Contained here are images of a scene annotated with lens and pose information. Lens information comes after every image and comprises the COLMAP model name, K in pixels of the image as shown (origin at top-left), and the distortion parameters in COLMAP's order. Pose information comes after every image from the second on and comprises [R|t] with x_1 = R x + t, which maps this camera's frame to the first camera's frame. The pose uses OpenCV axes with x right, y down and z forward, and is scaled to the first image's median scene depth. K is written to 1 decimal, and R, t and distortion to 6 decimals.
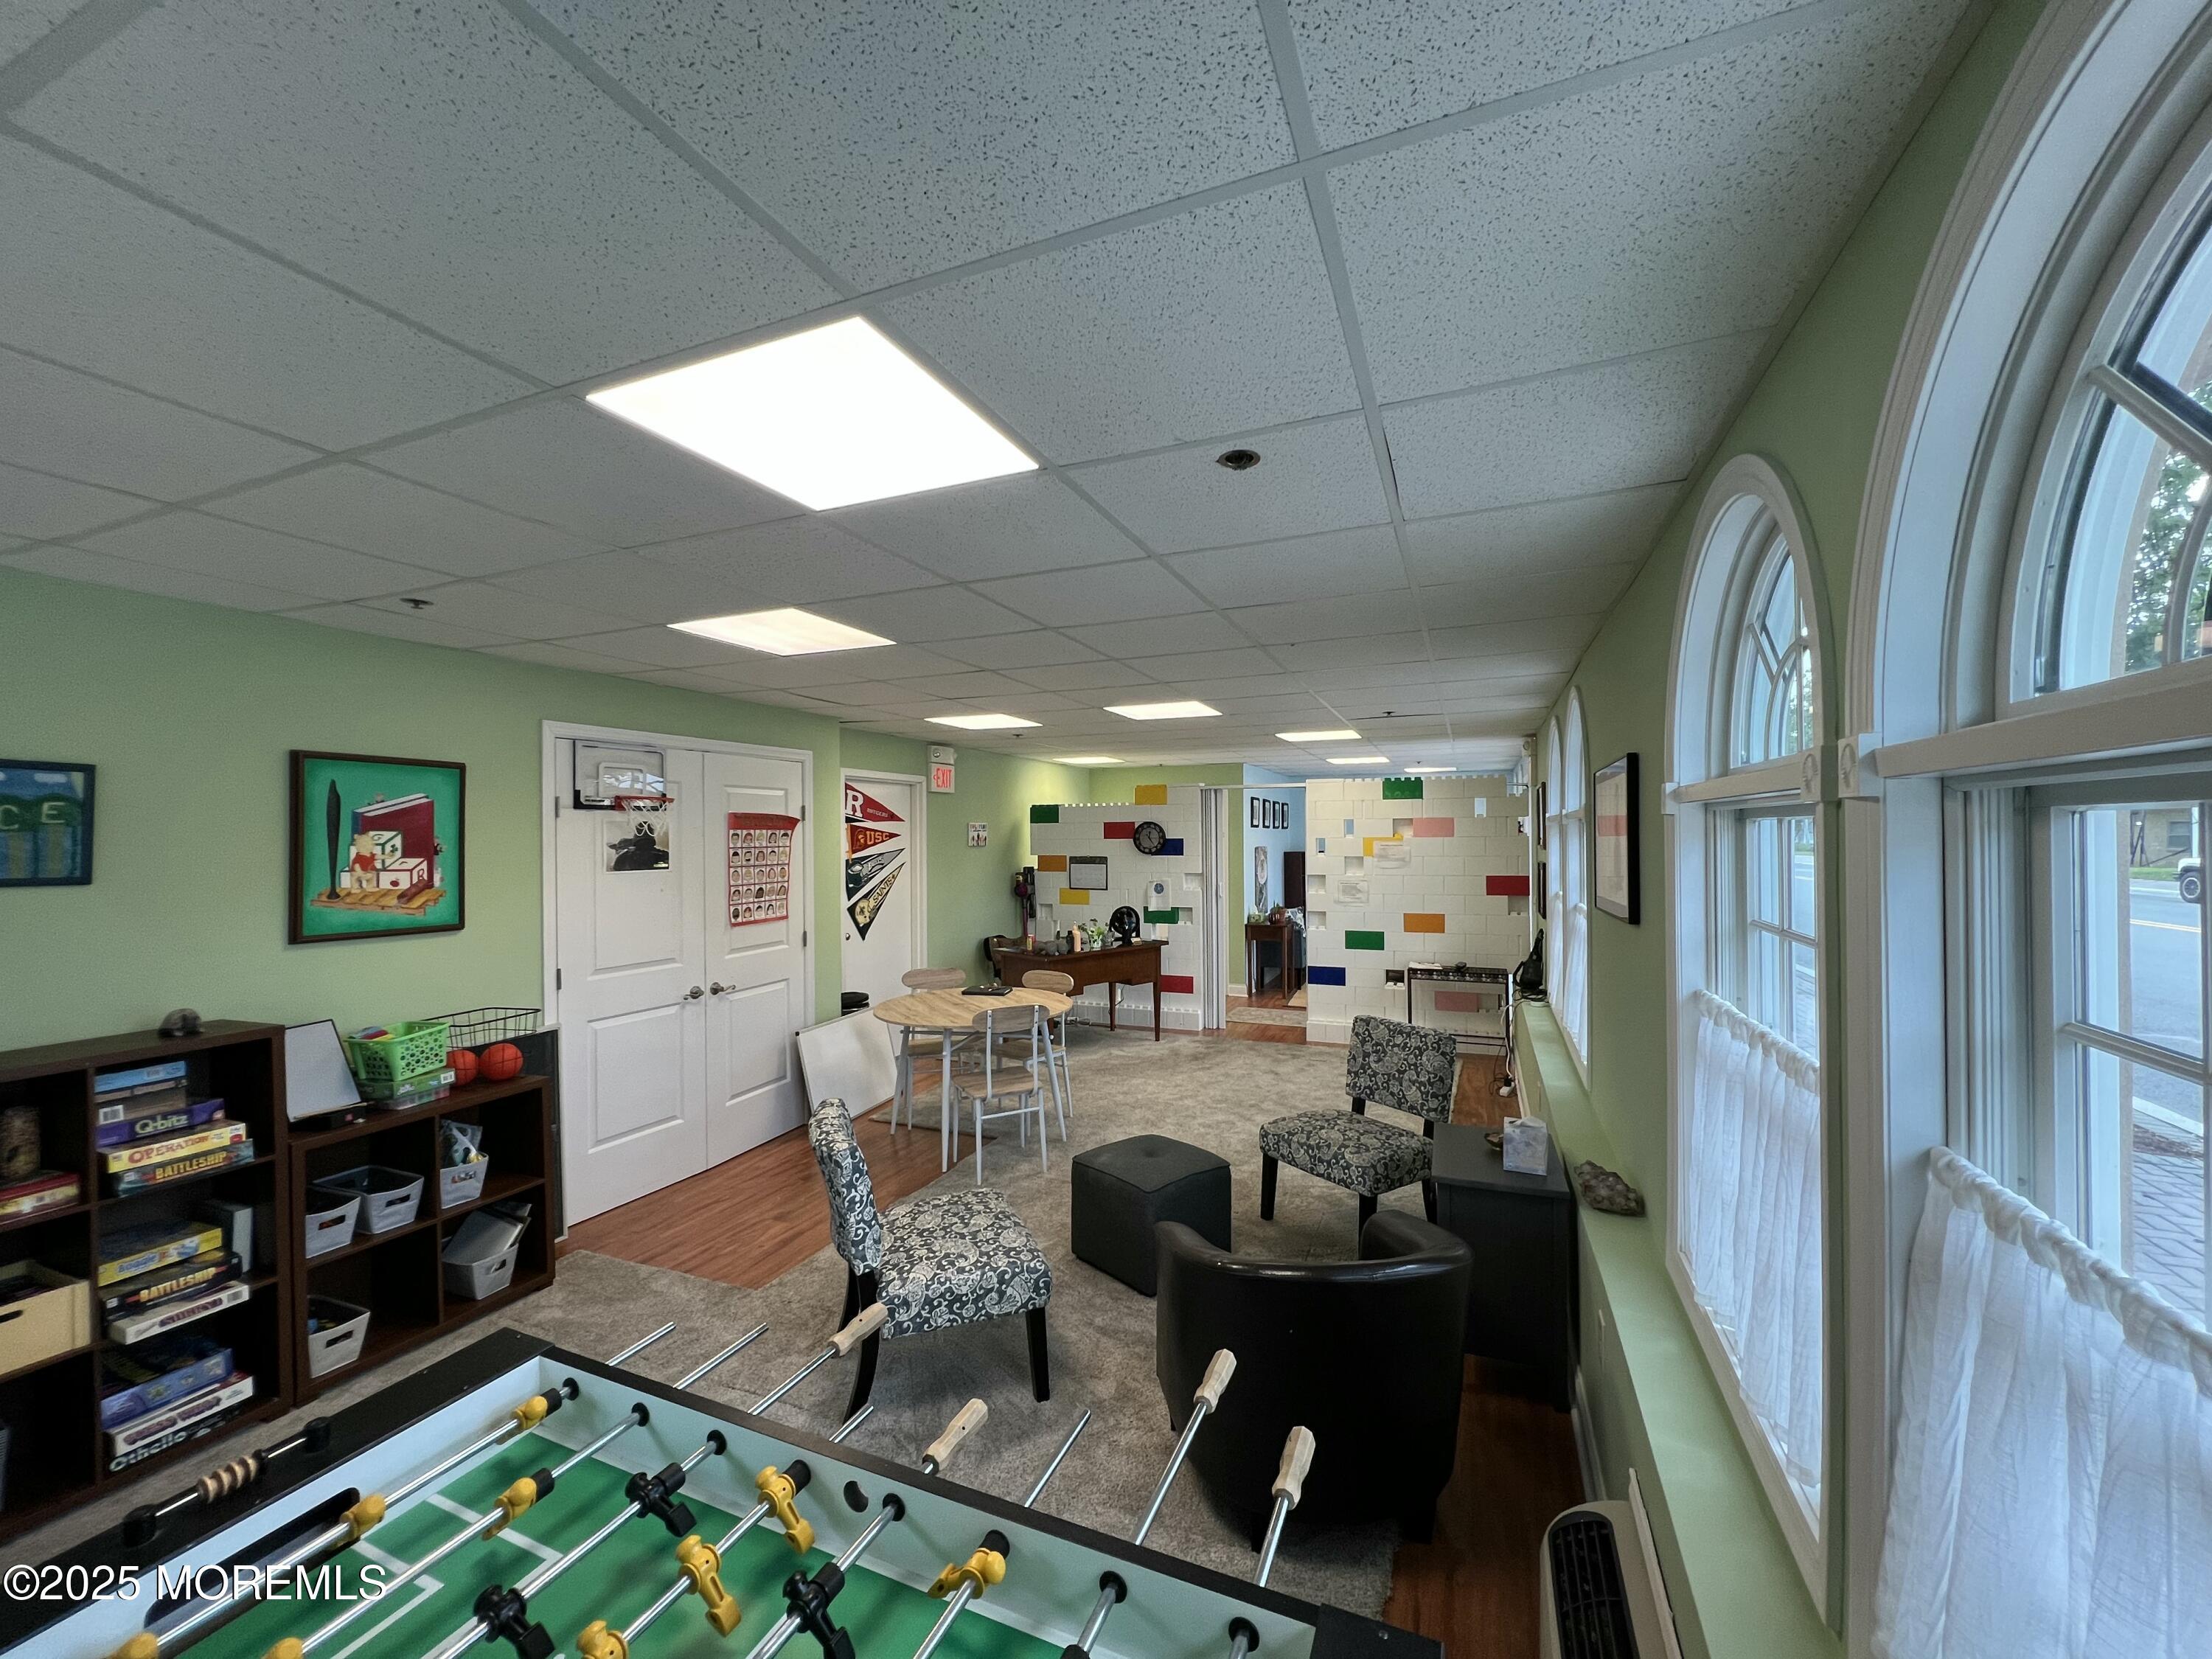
lens RADIAL K [[878.9, 0, 1099.9], [0, 878.9, 835.1], [0, 0, 1]] dist [0.003675, 0.000270]
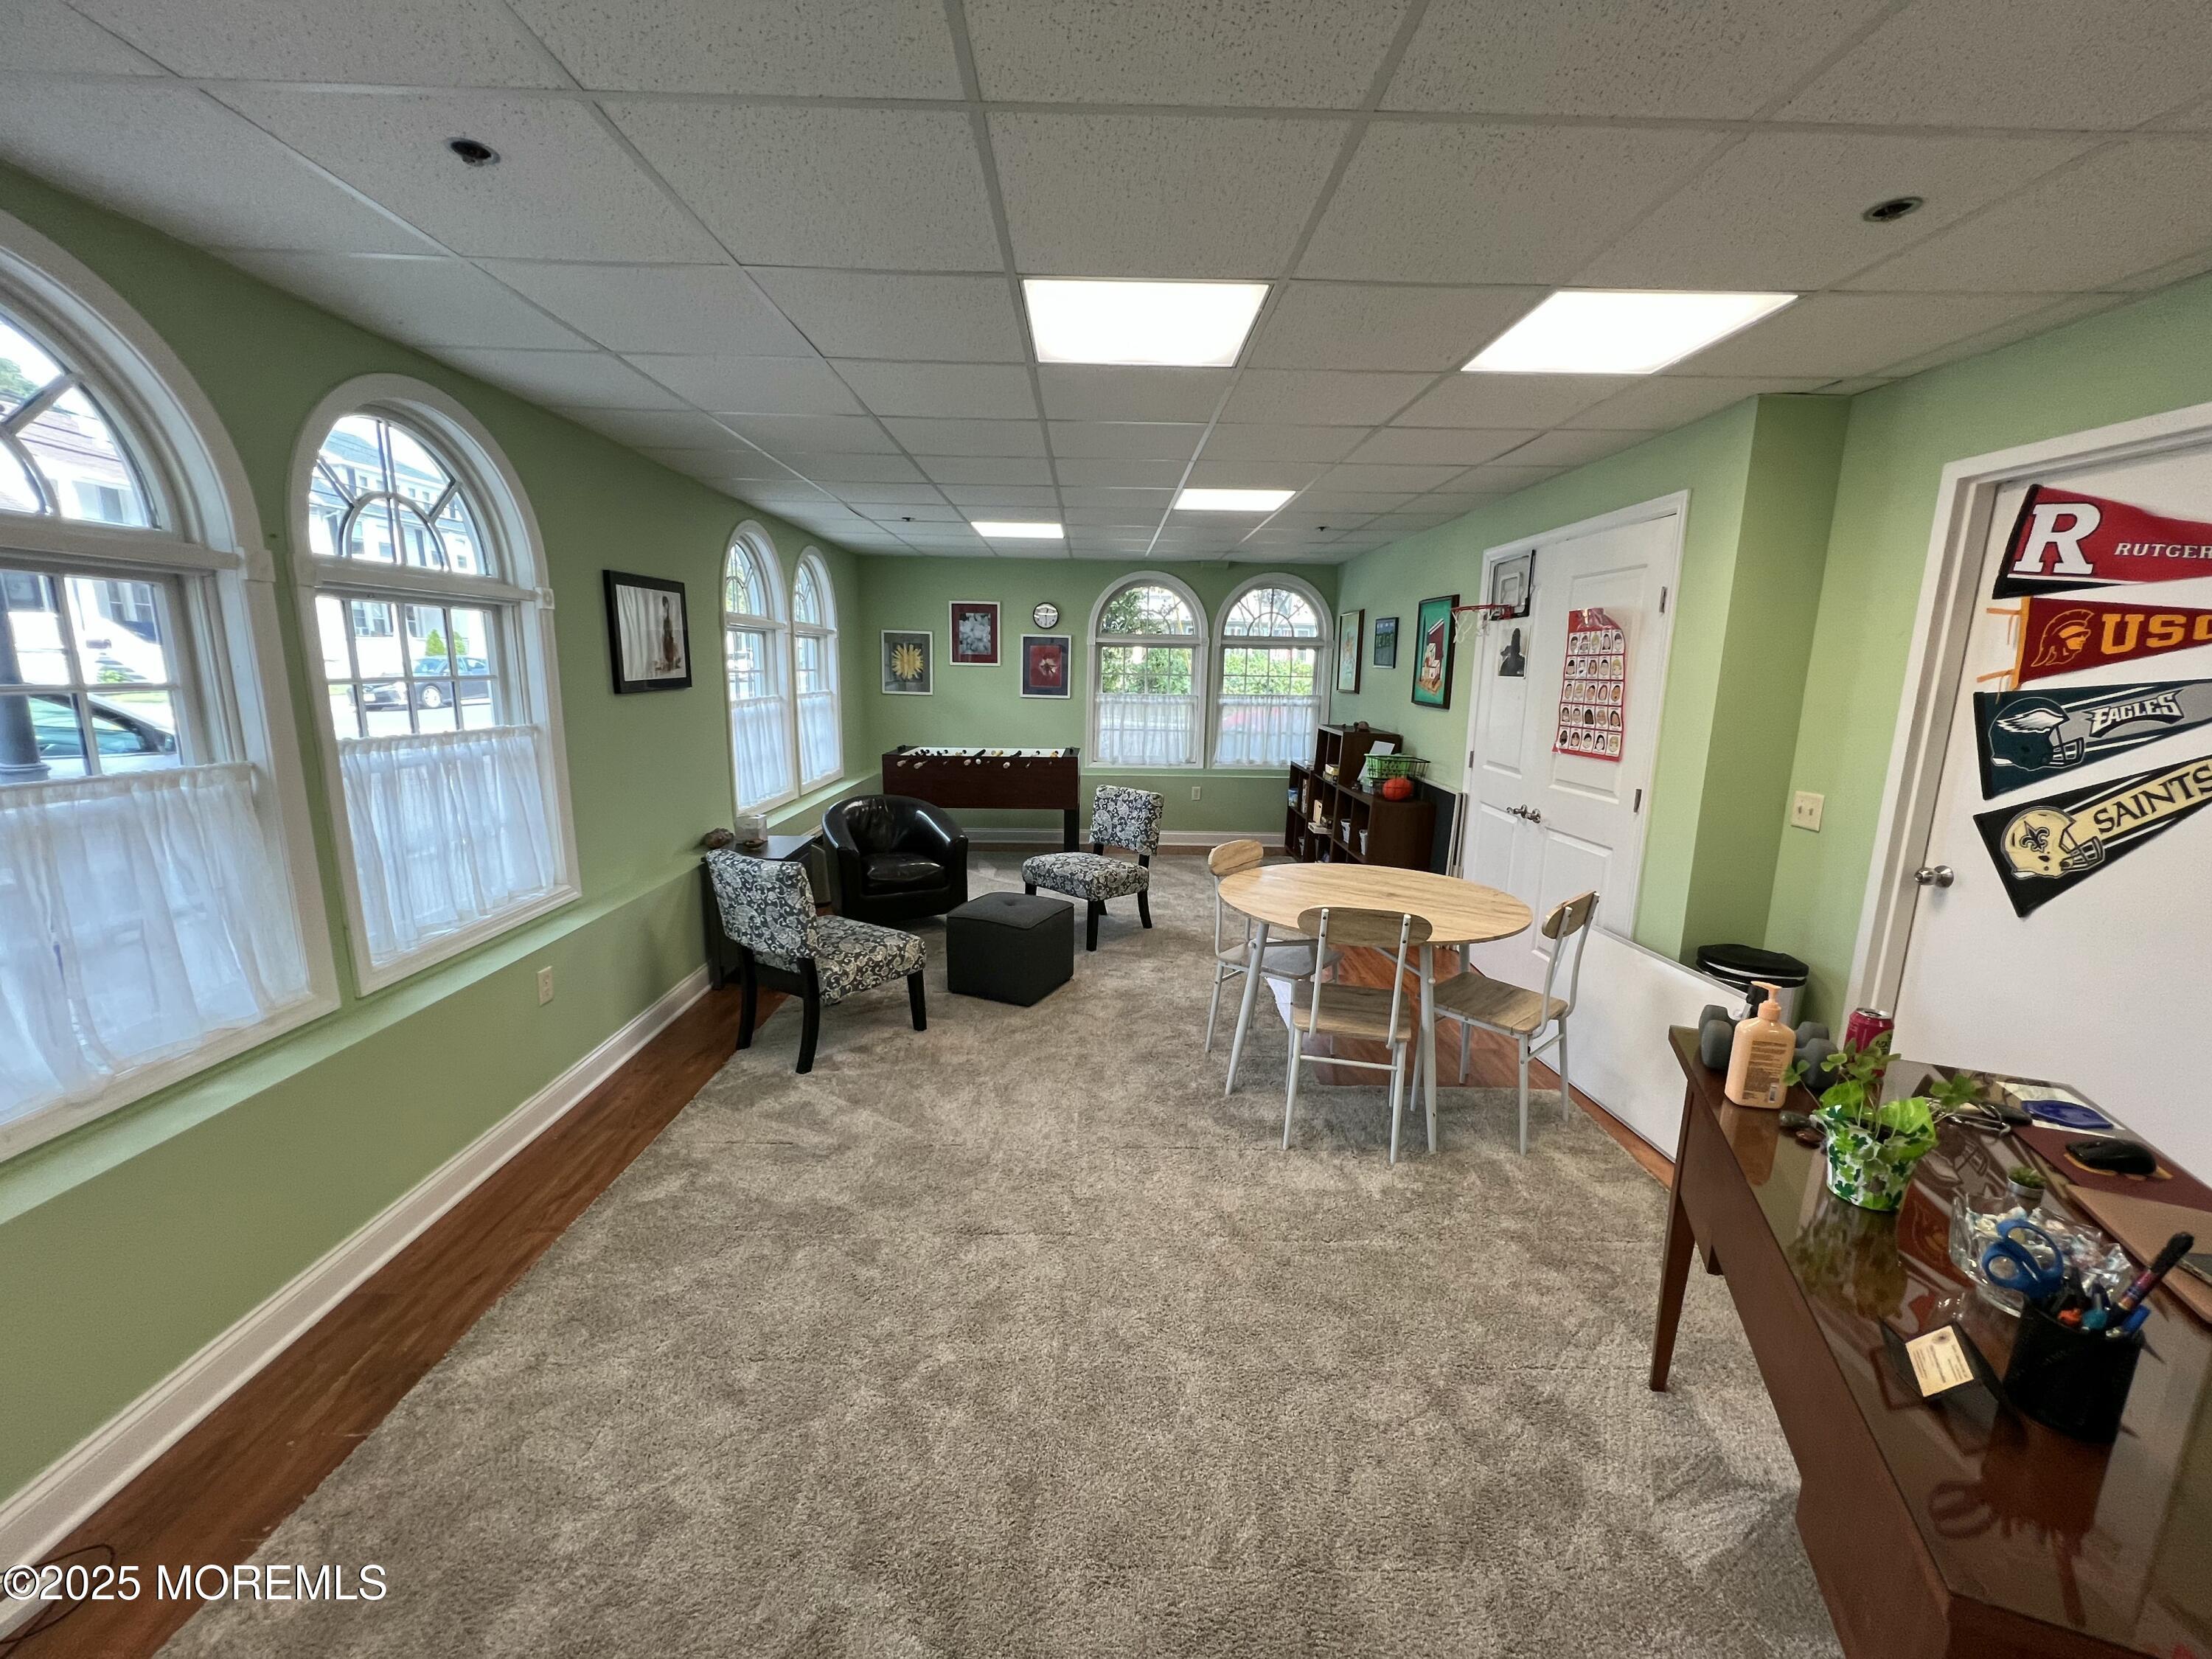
lens RADIAL K [[878.9, 0, 1098.0], [0, 878.9, 826.4], [0, 0, 1]] dist [0.003675, 0.000270]
pose [[-0.919719, 0.061860, -0.387672, 0.233326], [-0.012076, 0.982582, 0.185437, 0.018018], [0.392390, 0.175232, -0.902953, 1.191452]]
